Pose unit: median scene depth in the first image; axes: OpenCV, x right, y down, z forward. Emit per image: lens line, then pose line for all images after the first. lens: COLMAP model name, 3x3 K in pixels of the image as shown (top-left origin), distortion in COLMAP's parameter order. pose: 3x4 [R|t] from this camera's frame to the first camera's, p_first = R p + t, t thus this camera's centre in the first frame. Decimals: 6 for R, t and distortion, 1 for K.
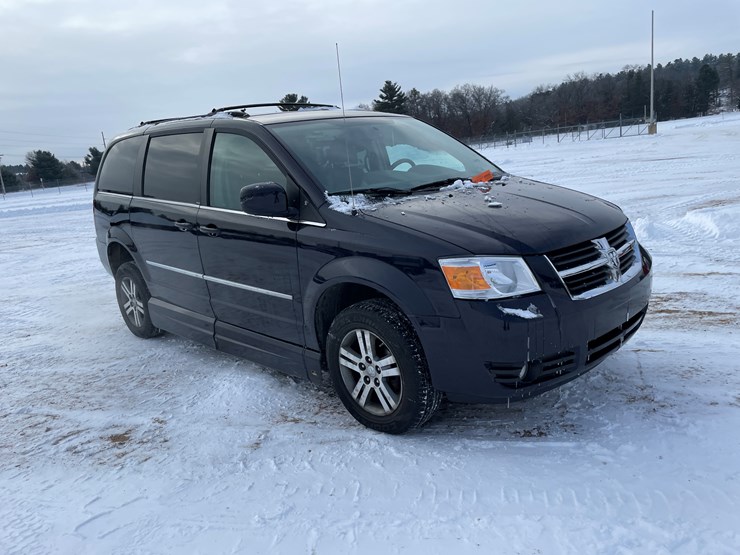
lens RADIAL K [[559.6, 0, 377.1], [0, 559.6, 271.4], [0, 0, 1]] dist [0.089689, -0.117677]
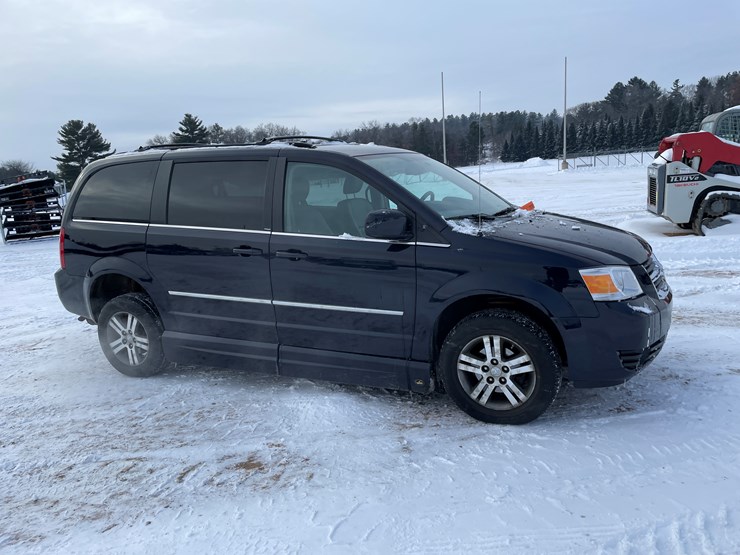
lens RADIAL K [[559.6, 0, 377.0], [0, 559.6, 275.8], [0, 0, 1]] dist [0.089689, -0.117677]
pose [[0.940557, -0.026207, 0.338624, -0.577481], [0.045684, 0.997720, -0.049673, 0.026049], [-0.336550, 0.062190, 0.939610, -0.011383]]
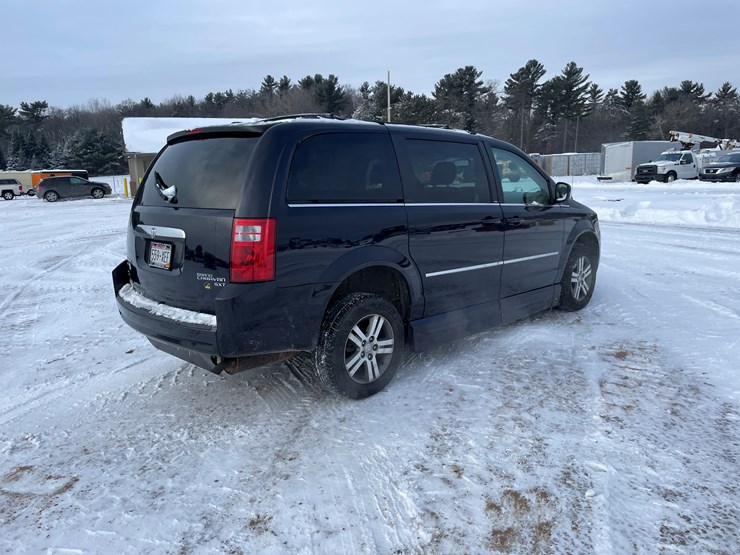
lens RADIAL K [[559.6, 0, 377.5], [0, 559.6, 271.2], [0, 0, 1]] dist [0.089689, -0.117677]
pose [[0.003579, -0.074422, 0.997220, -1.855784], [0.241446, 0.967787, 0.071359, -0.150632], [-0.970408, 0.240520, 0.021433, 1.524123]]
